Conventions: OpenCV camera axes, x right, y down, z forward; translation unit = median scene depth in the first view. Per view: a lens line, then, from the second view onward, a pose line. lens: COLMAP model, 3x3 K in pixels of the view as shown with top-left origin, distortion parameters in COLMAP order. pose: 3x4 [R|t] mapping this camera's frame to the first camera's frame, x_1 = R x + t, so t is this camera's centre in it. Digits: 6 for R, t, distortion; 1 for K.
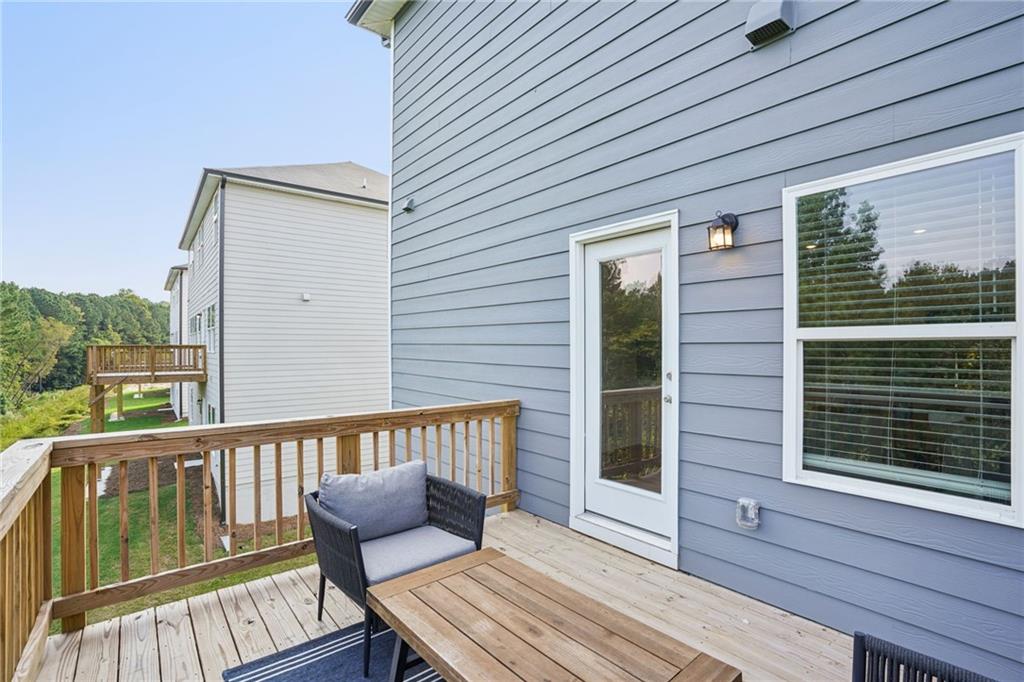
lens RADIAL K [[486.5, 0, 512.0], [0, 486.5, 341.0], [0, 0, 1]] dist [-0.031736, 0.000558]
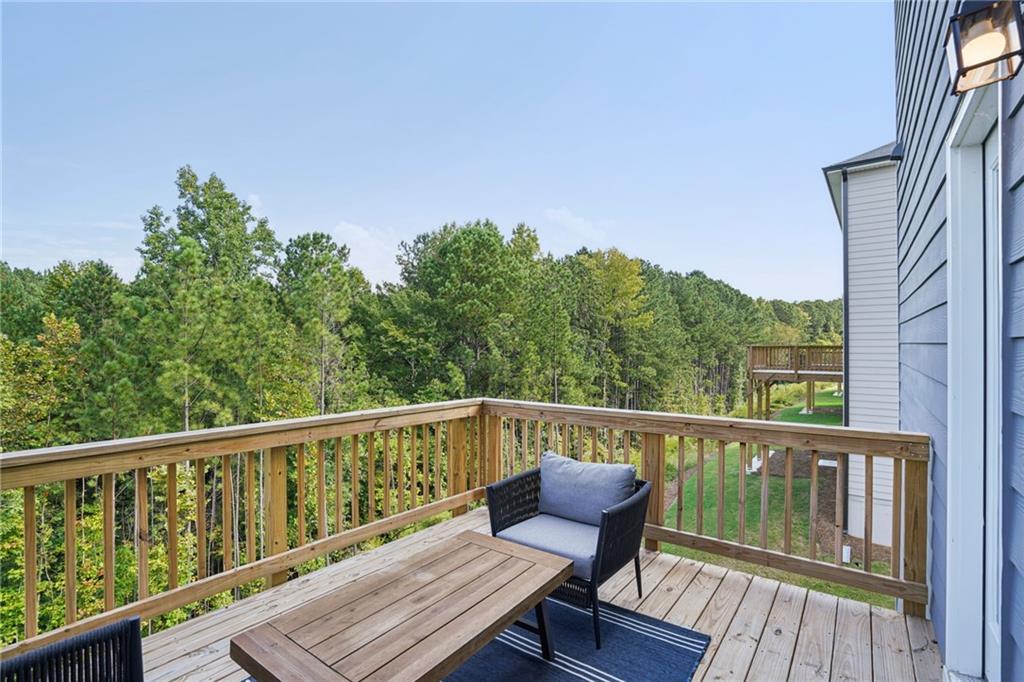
lens RADIAL K [[473.6, 0, 511.3], [0, 473.6, 352.8], [0, 0, 1]] dist [-0.002967, -0.000082]
pose [[0.236141, 0.009396, -0.971673, 0.156448], [0.014963, 0.999800, 0.013305, 0.000088], [0.971604, -0.017681, 0.235953, 0.125238]]
